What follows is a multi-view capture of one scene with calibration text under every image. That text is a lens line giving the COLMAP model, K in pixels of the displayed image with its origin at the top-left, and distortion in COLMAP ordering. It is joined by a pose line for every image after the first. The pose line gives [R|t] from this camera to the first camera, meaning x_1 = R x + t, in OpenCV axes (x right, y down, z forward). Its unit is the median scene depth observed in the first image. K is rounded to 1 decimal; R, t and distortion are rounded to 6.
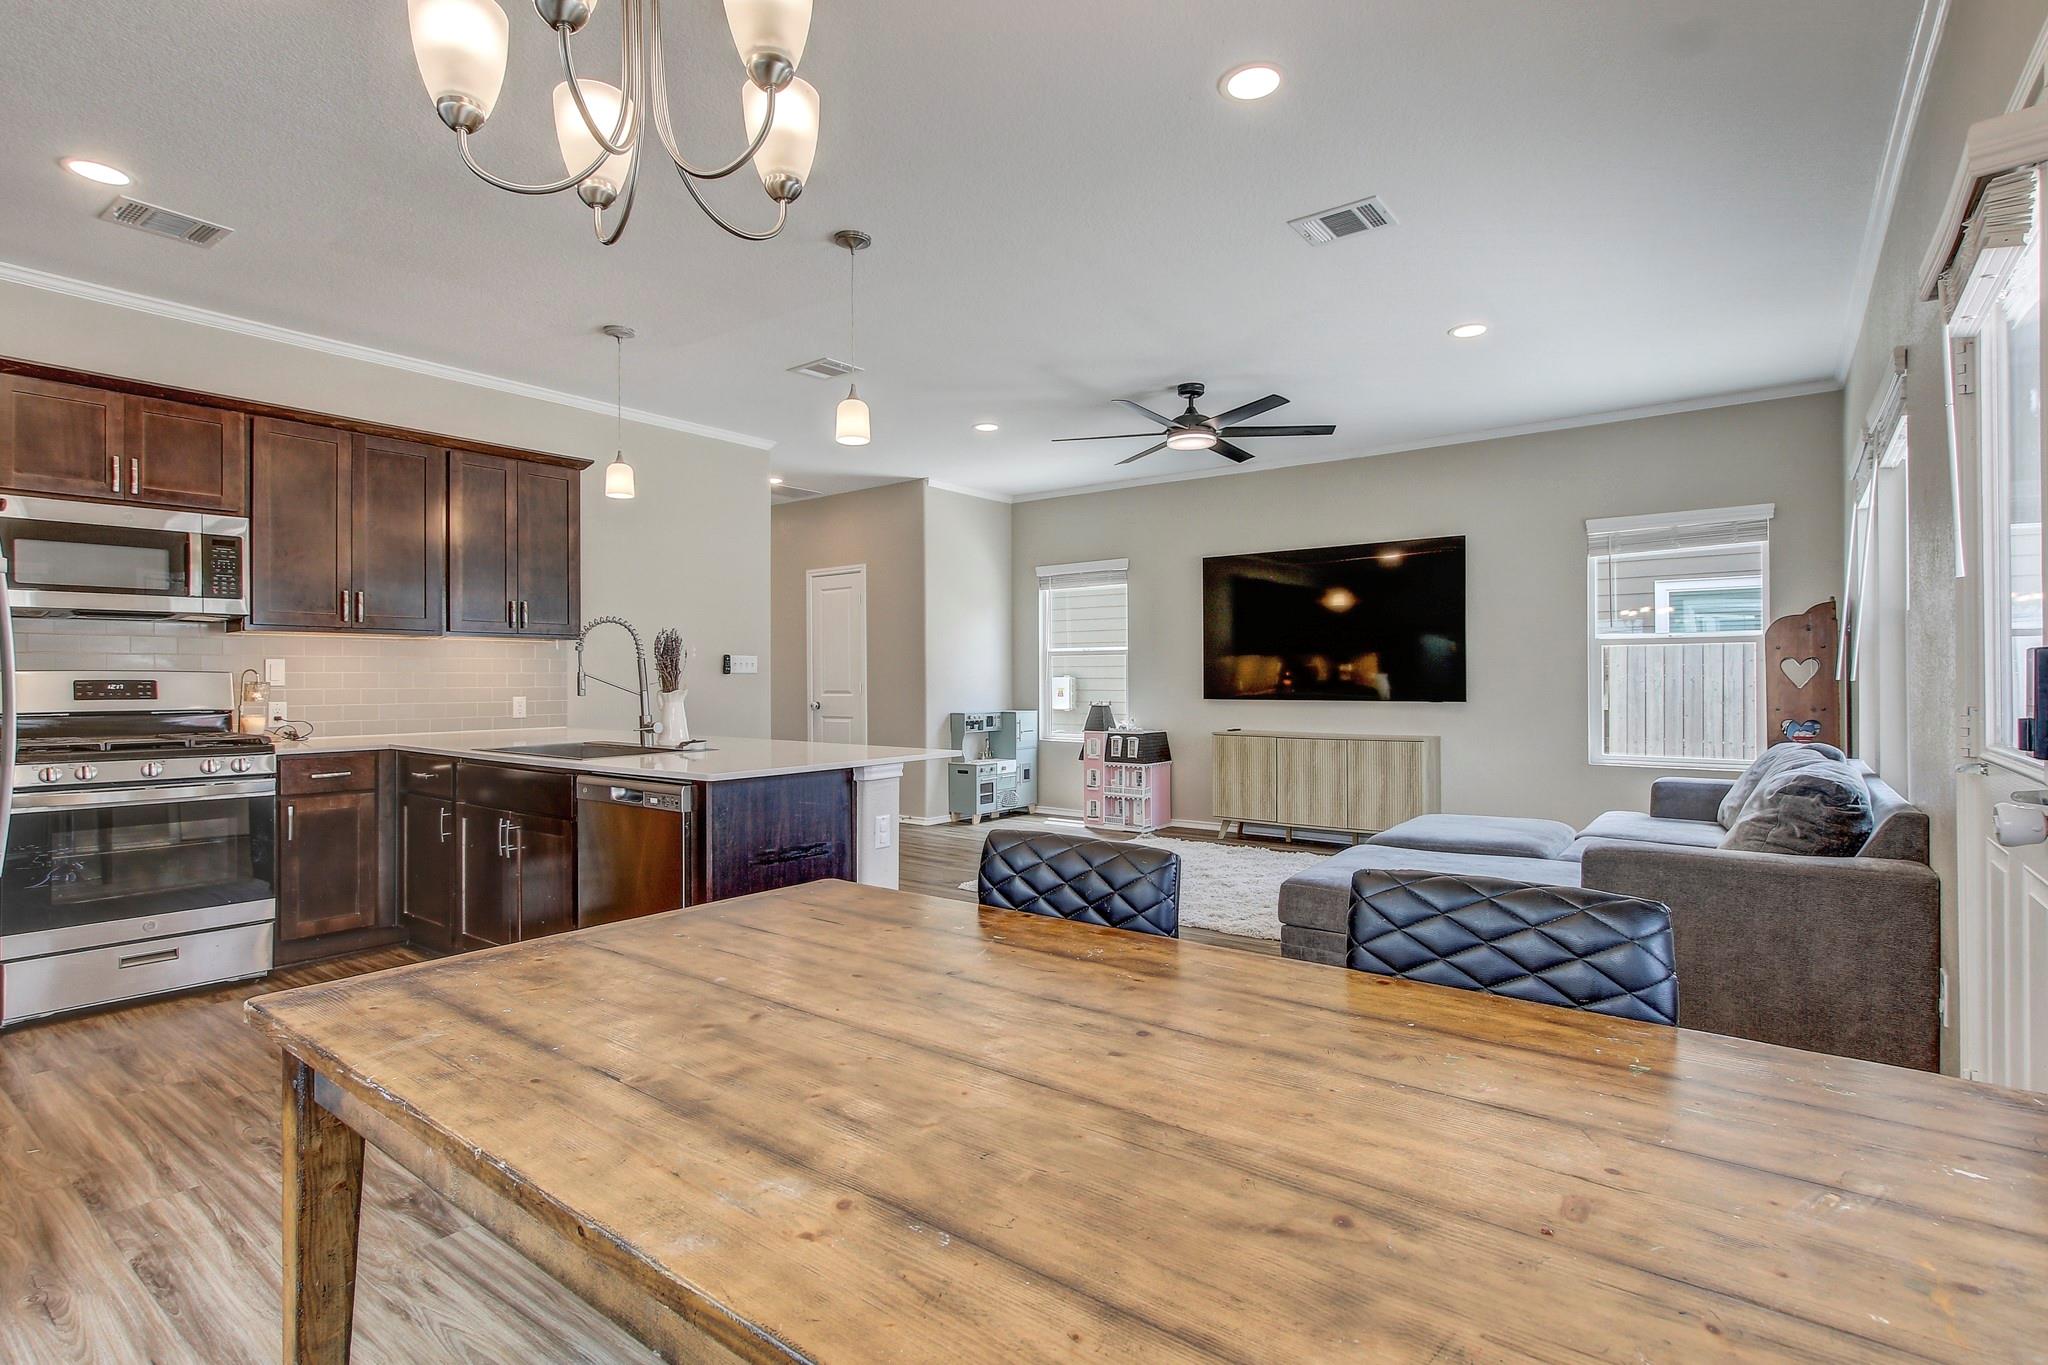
lens RADIAL K [[960.5, 0, 1028.9], [0, 960.5, 678.6], [0, 0, 1]] dist [-0.011545, 0.001875]
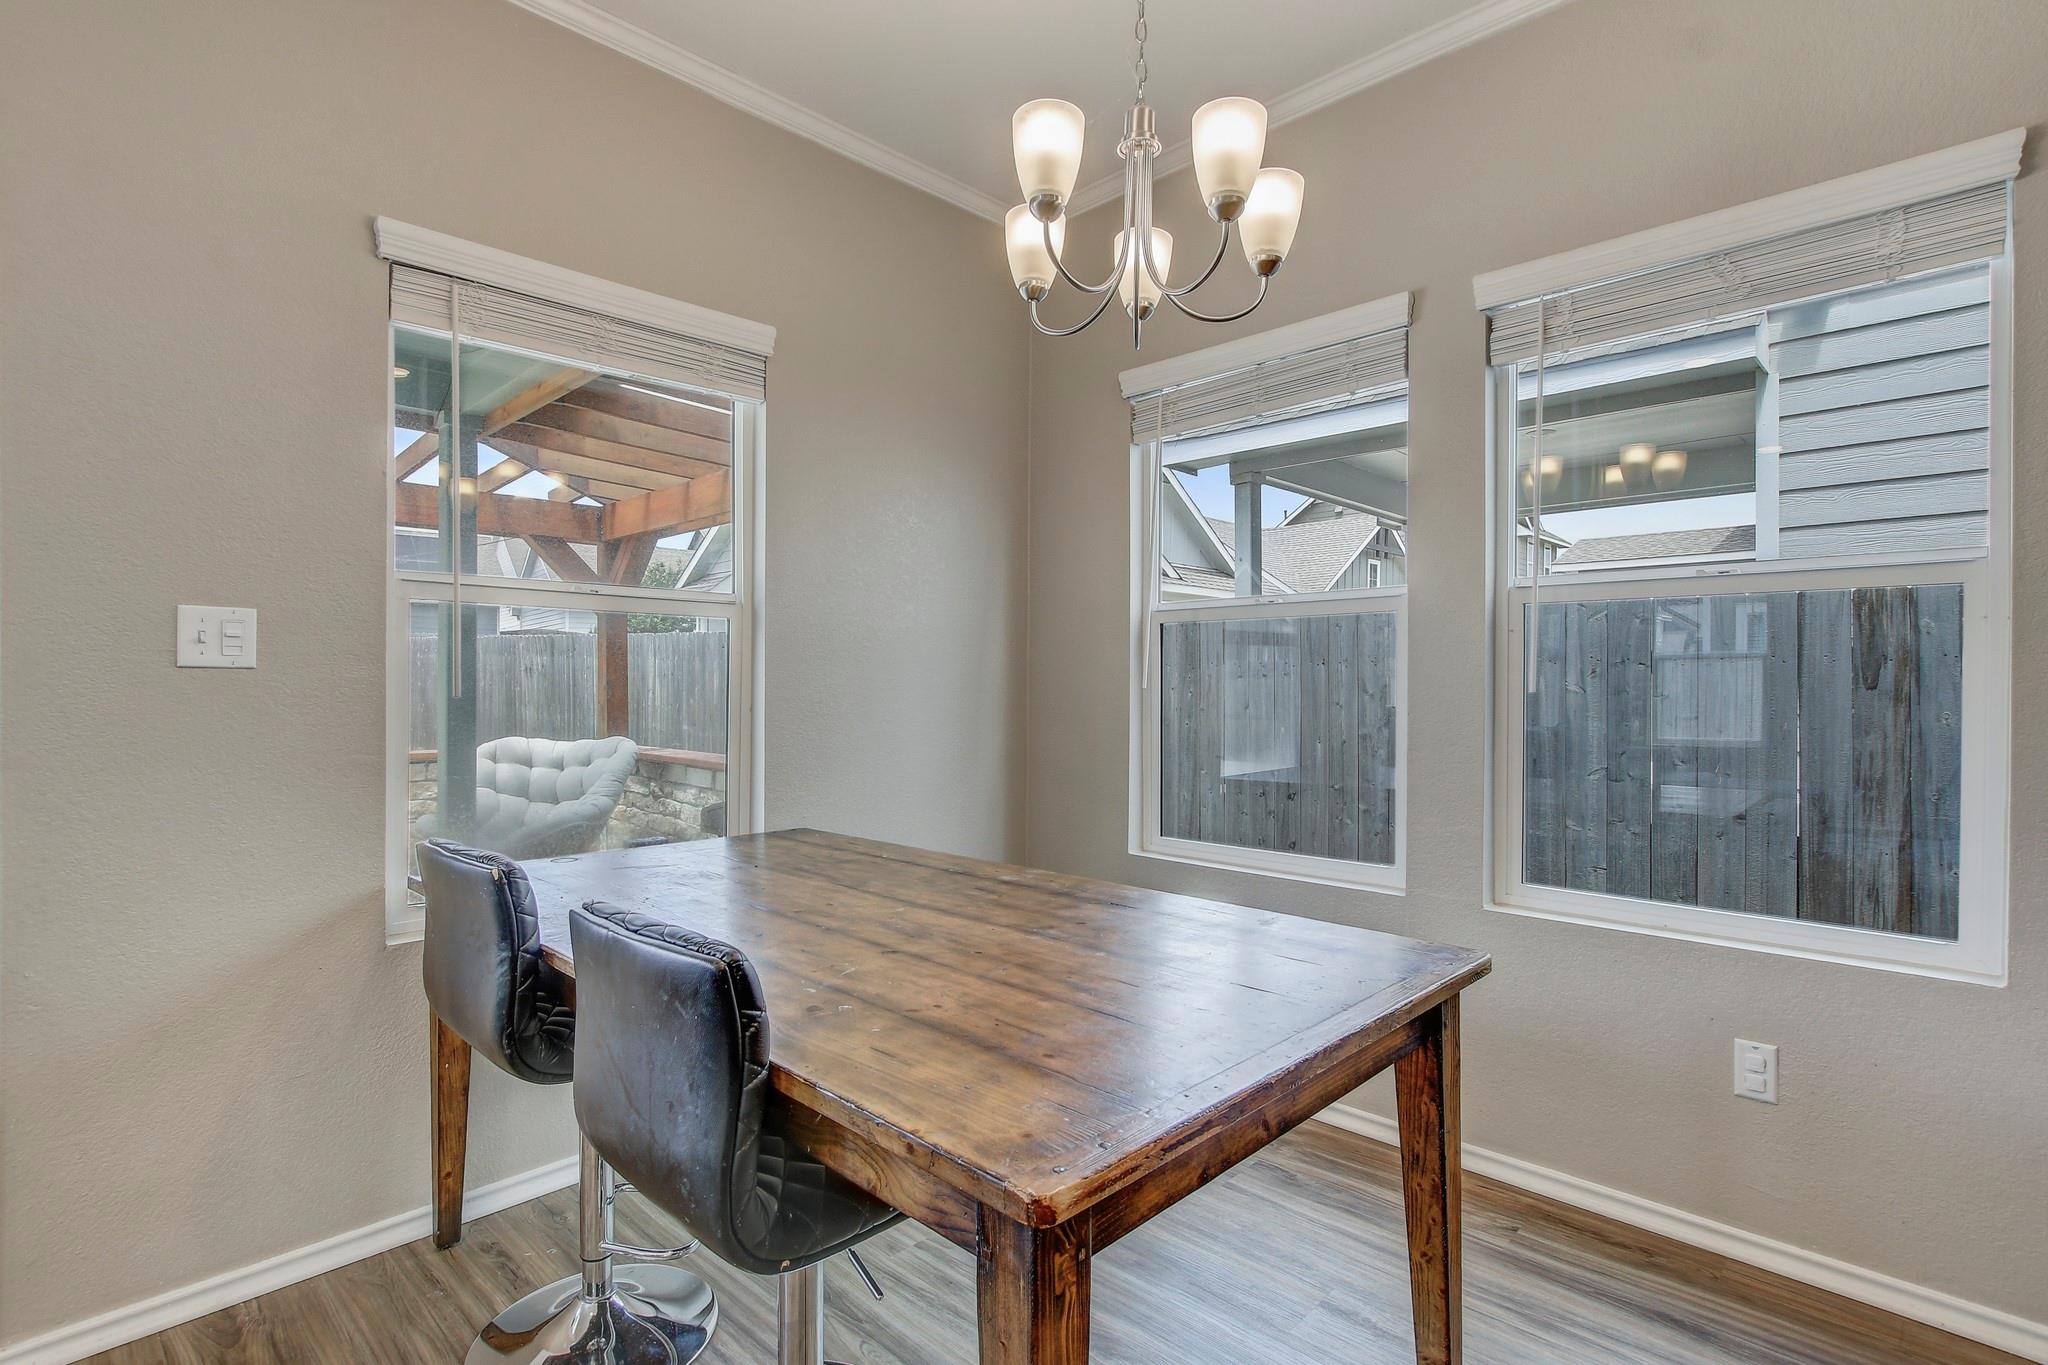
lens RADIAL K [[960.5, 0, 1028.8], [0, 960.5, 682.4], [0, 0, 1]] dist [-0.011545, 0.001875]
pose [[-0.991552, 0.003745, 0.129654, -0.094468], [0.003769, 0.999993, -0.000060, 0.000987], [-0.129653, 0.000429, -0.991559, 0.517328]]
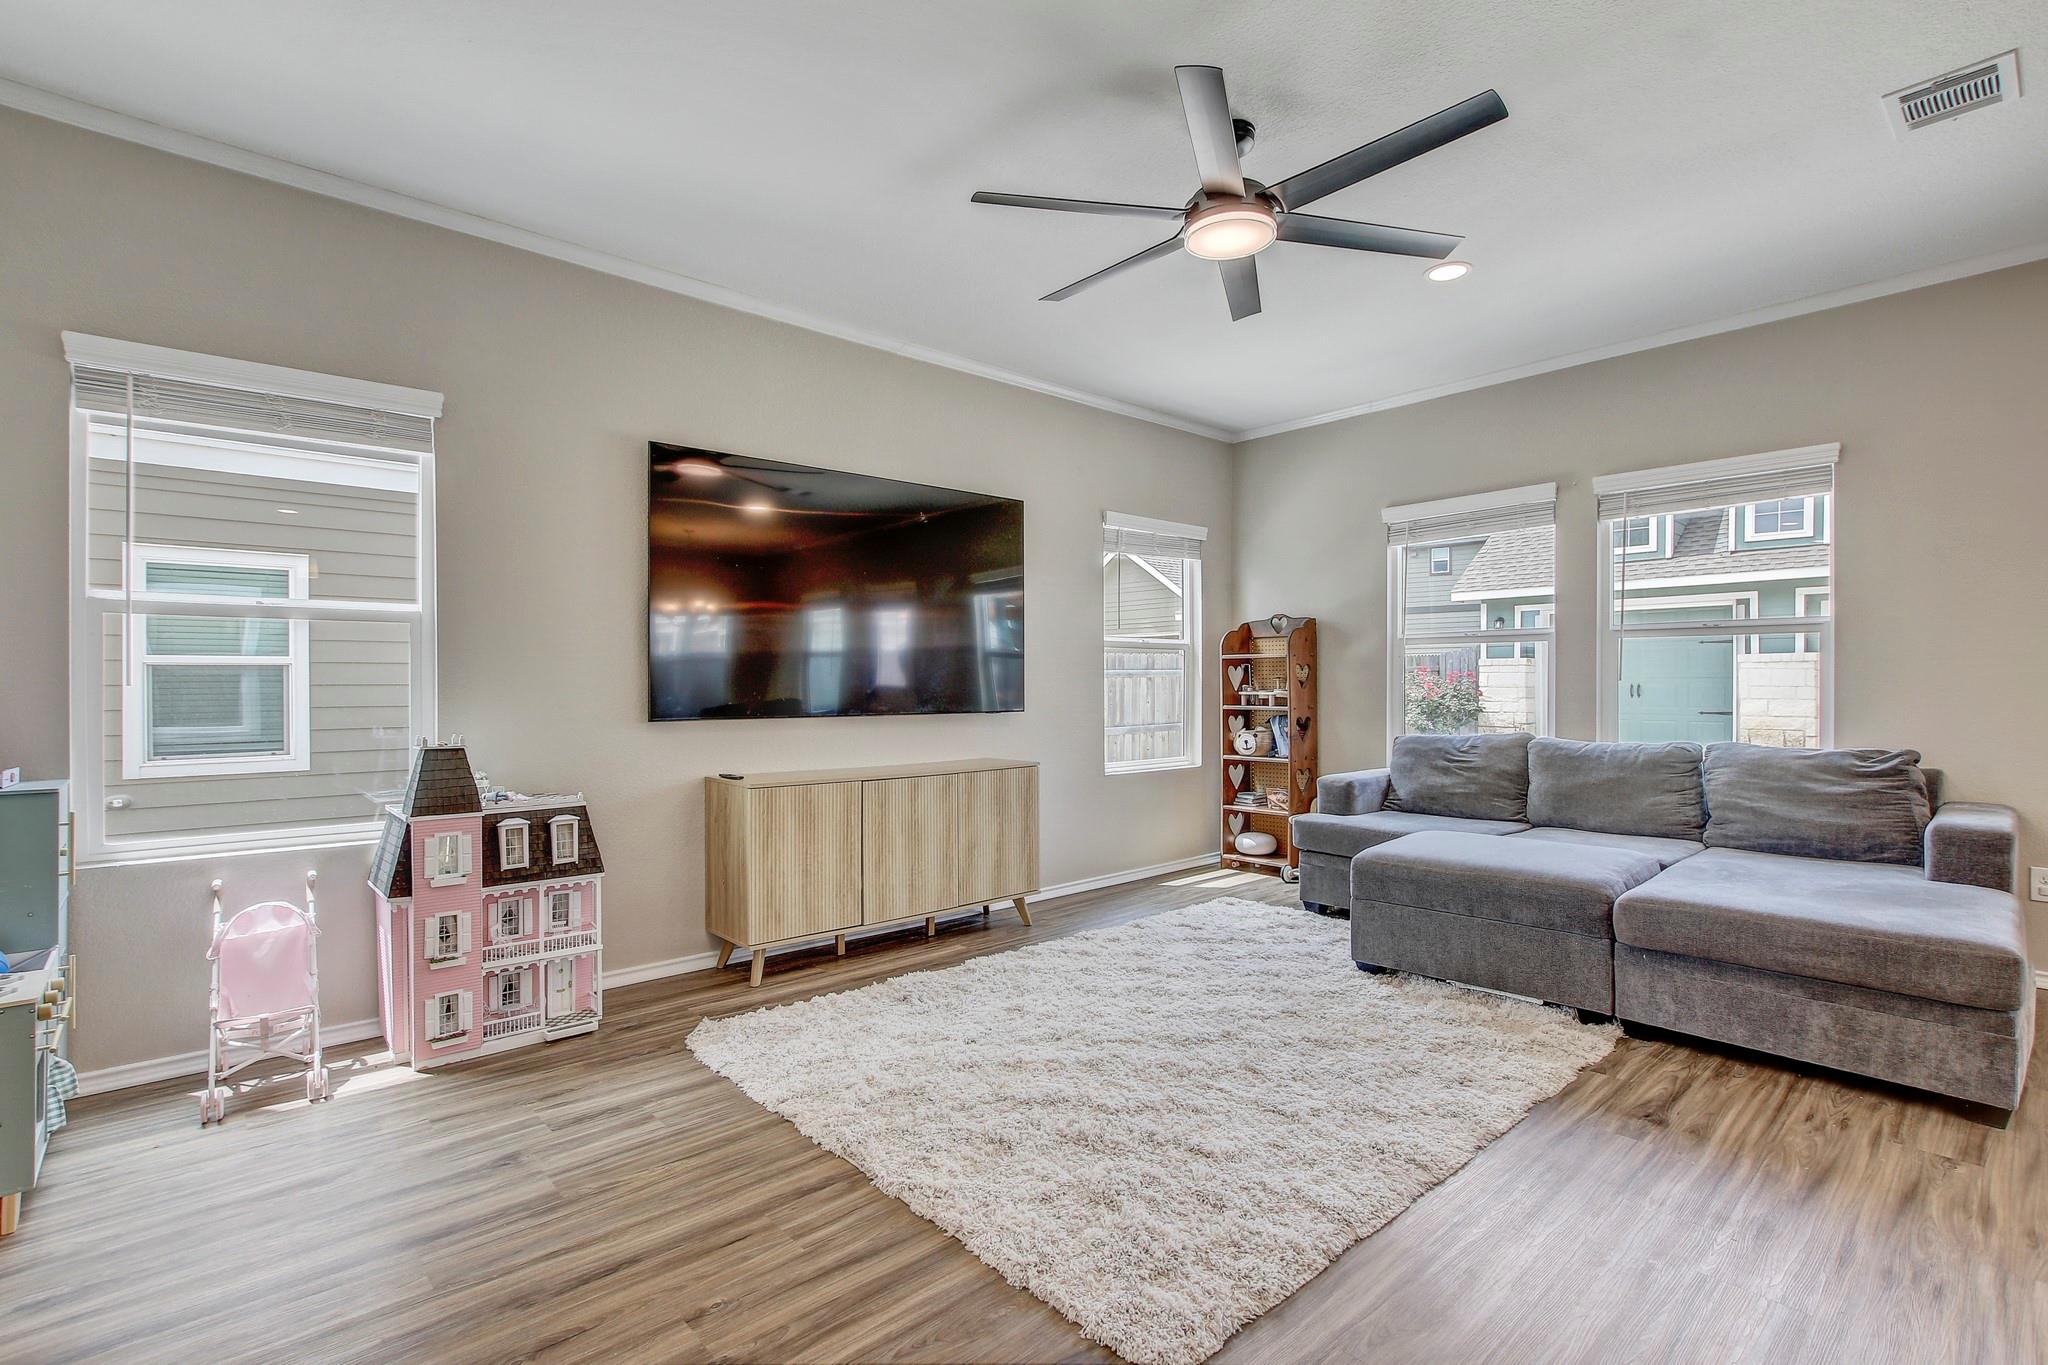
lens RADIAL K [[960.5, 0, 1015.1], [0, 960.5, 685.6], [0, 0, 1]] dist [-0.011545, 0.001875]
pose [[0.195723, -0.000245, 0.980659, -0.396070], [-0.000140, 1.000000, 0.000278, 0.002861], [-0.980659, -0.000192, 0.195723, 1.036369]]
